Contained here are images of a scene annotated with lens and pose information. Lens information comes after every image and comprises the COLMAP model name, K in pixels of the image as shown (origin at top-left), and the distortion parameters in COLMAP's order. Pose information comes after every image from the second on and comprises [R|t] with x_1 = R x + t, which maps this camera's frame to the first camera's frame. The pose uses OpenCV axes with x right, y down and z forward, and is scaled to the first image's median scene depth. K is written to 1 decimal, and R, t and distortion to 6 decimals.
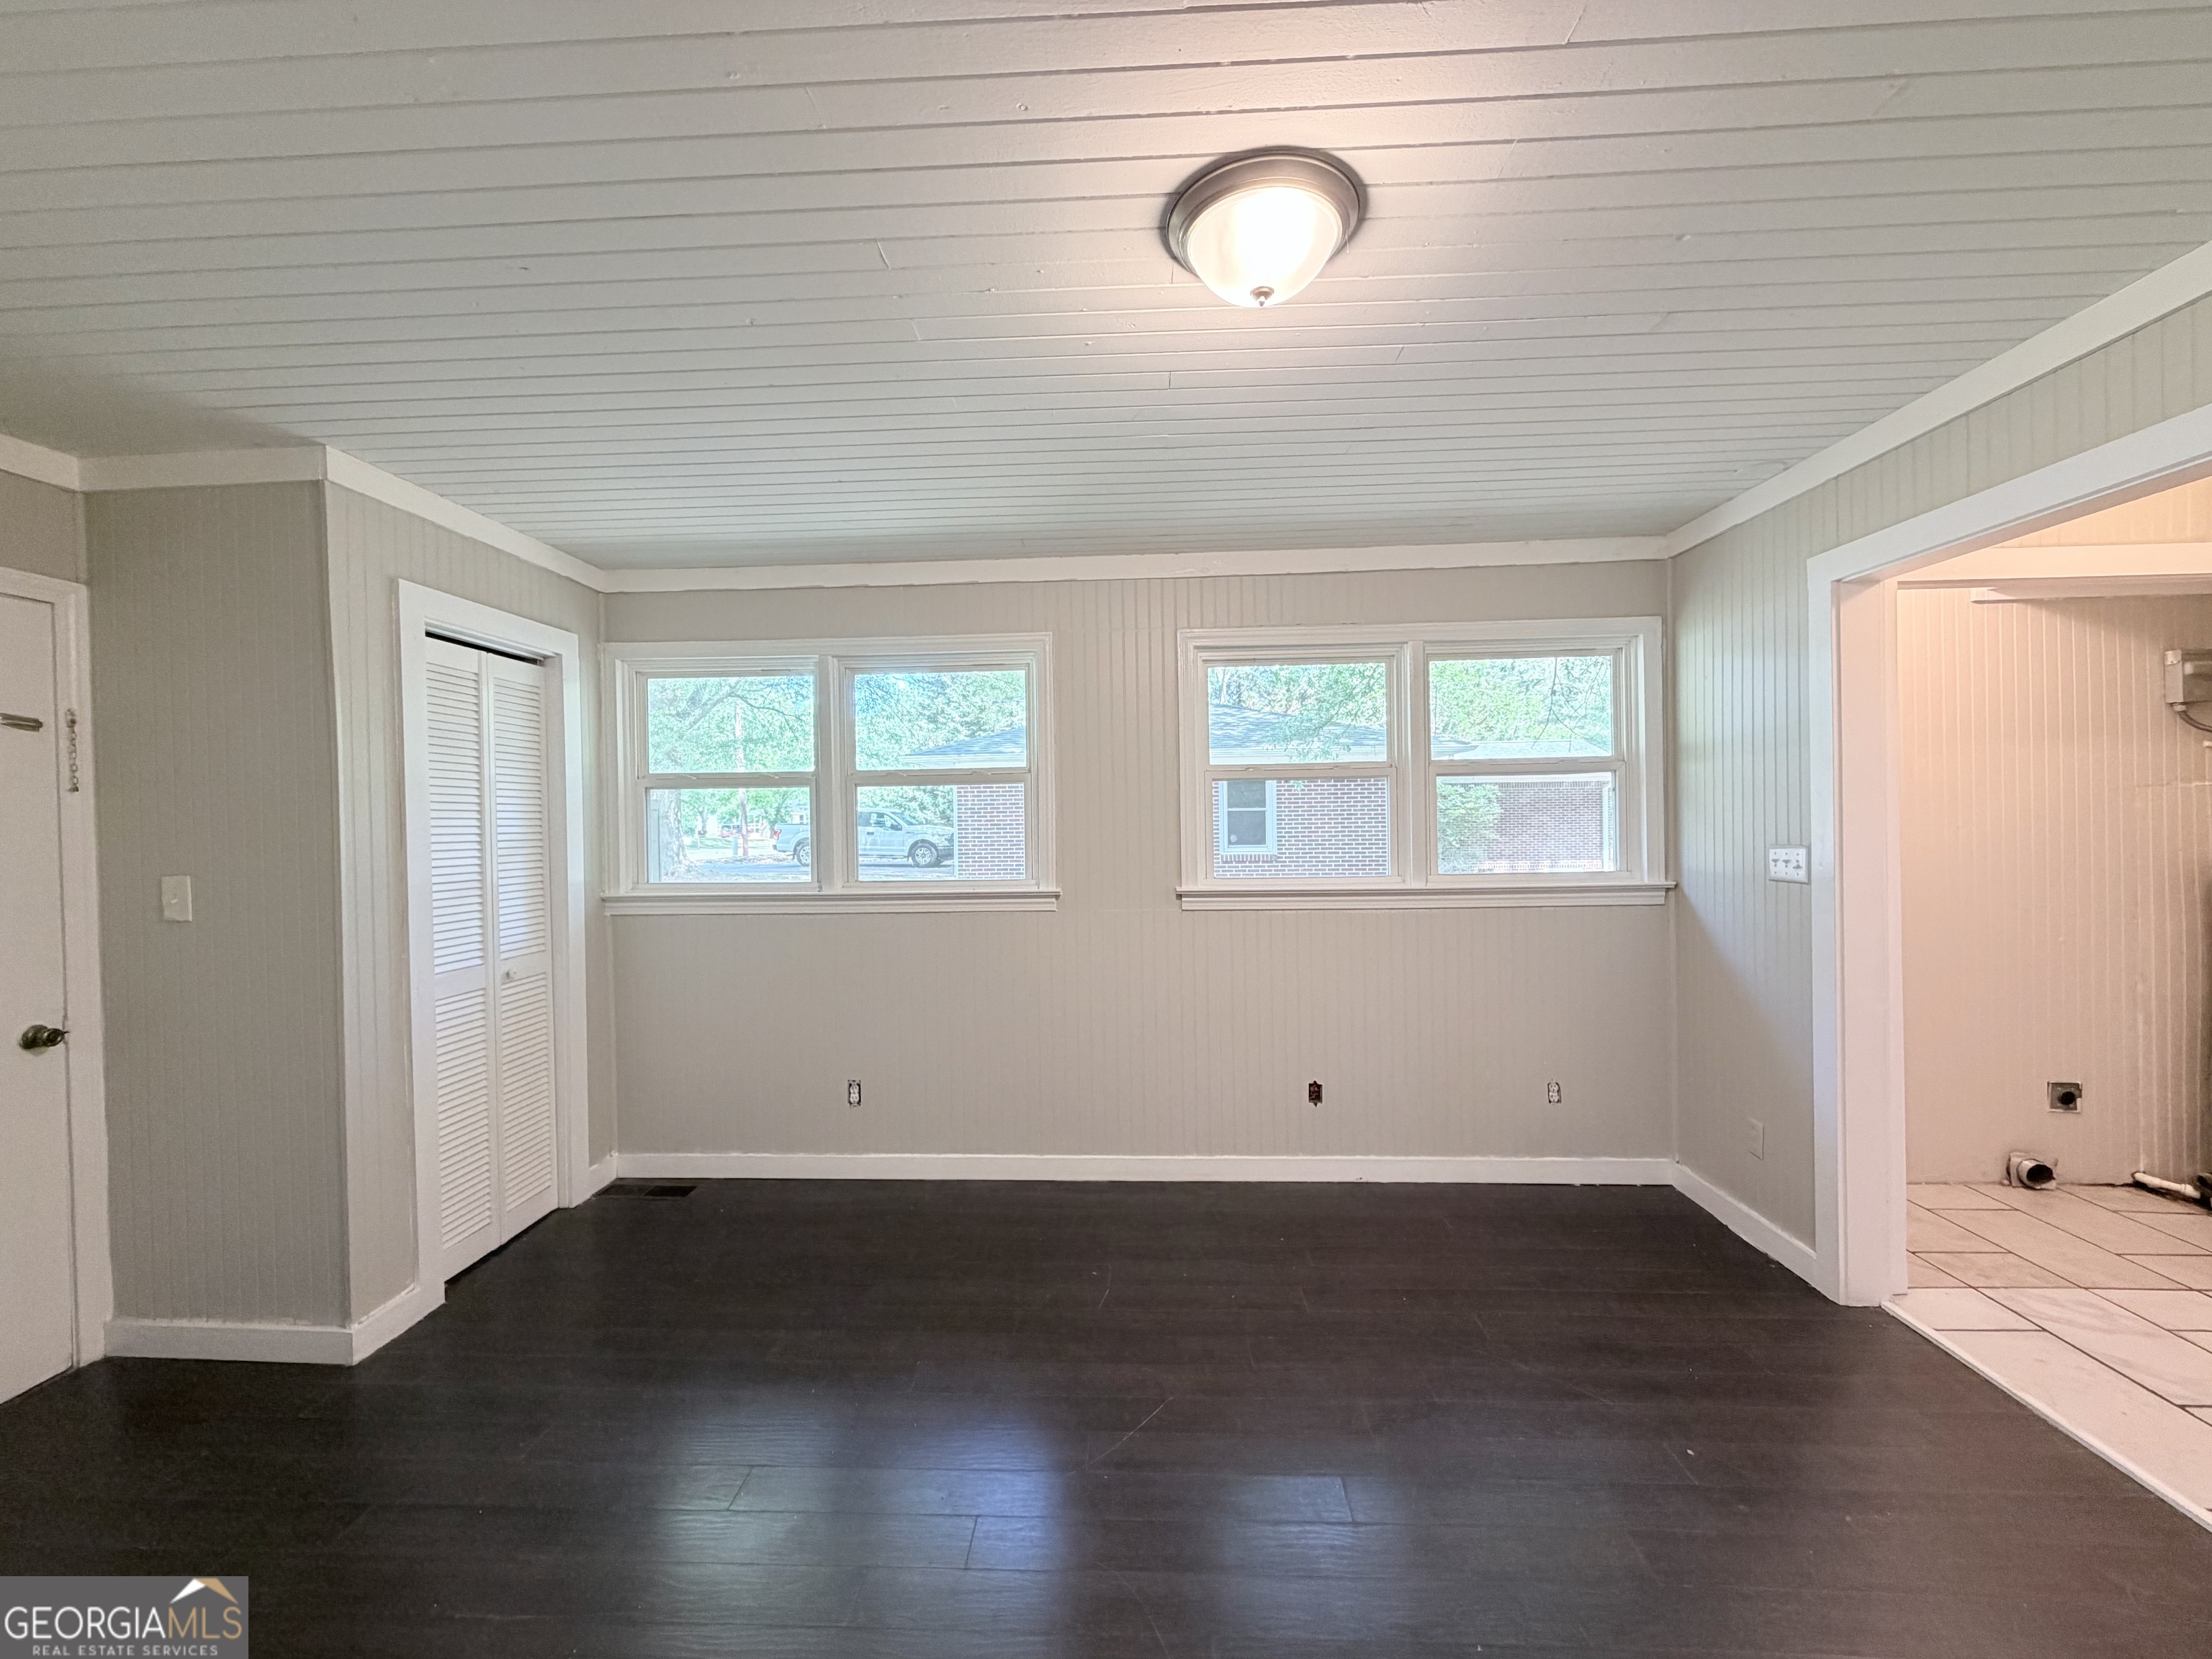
lens RADIAL K [[892.8, 0, 1107.0], [0, 892.8, 828.2], [0, 0, 1]] dist [-0.002119, 0.000212]
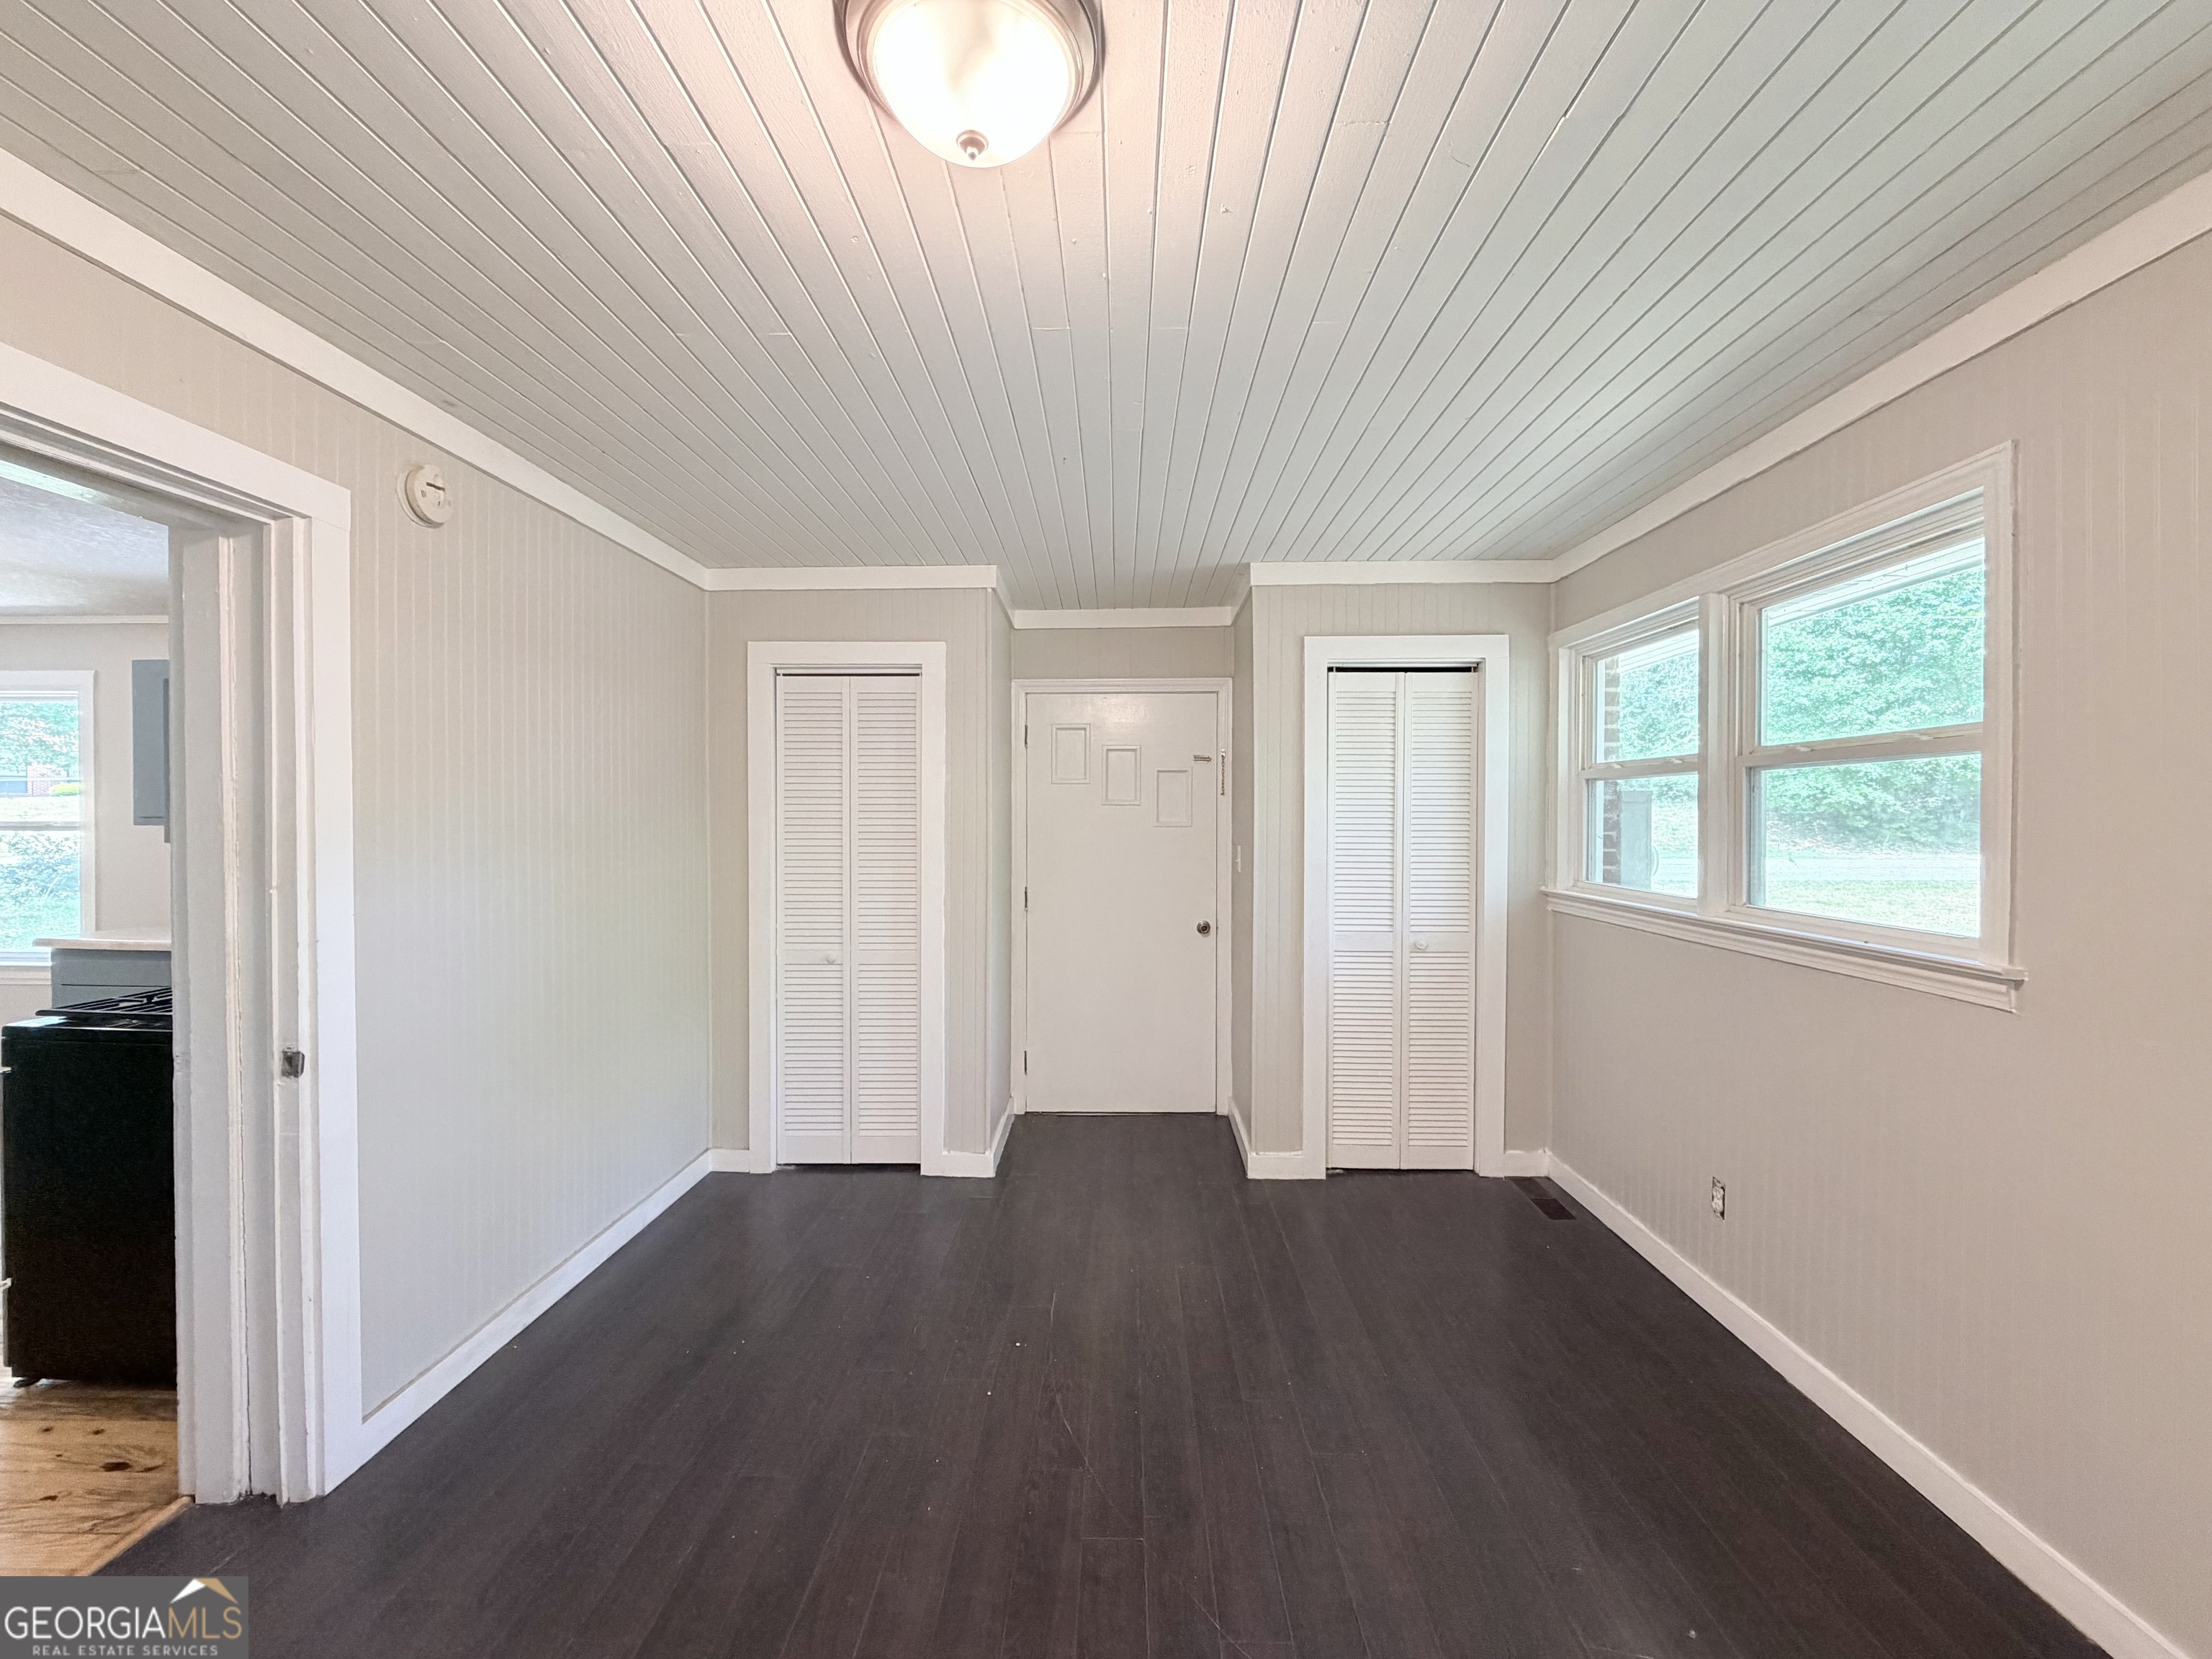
lens RADIAL K [[892.8, 0, 1107.6], [0, 892.8, 828.5], [0, 0, 1]] dist [-0.002119, 0.000212]
pose [[0.014816, 0.029623, -0.999451, 0.432998], [-0.012220, 0.999492, 0.029443, -0.016664], [0.999816, 0.011777, 0.015170, 0.512370]]
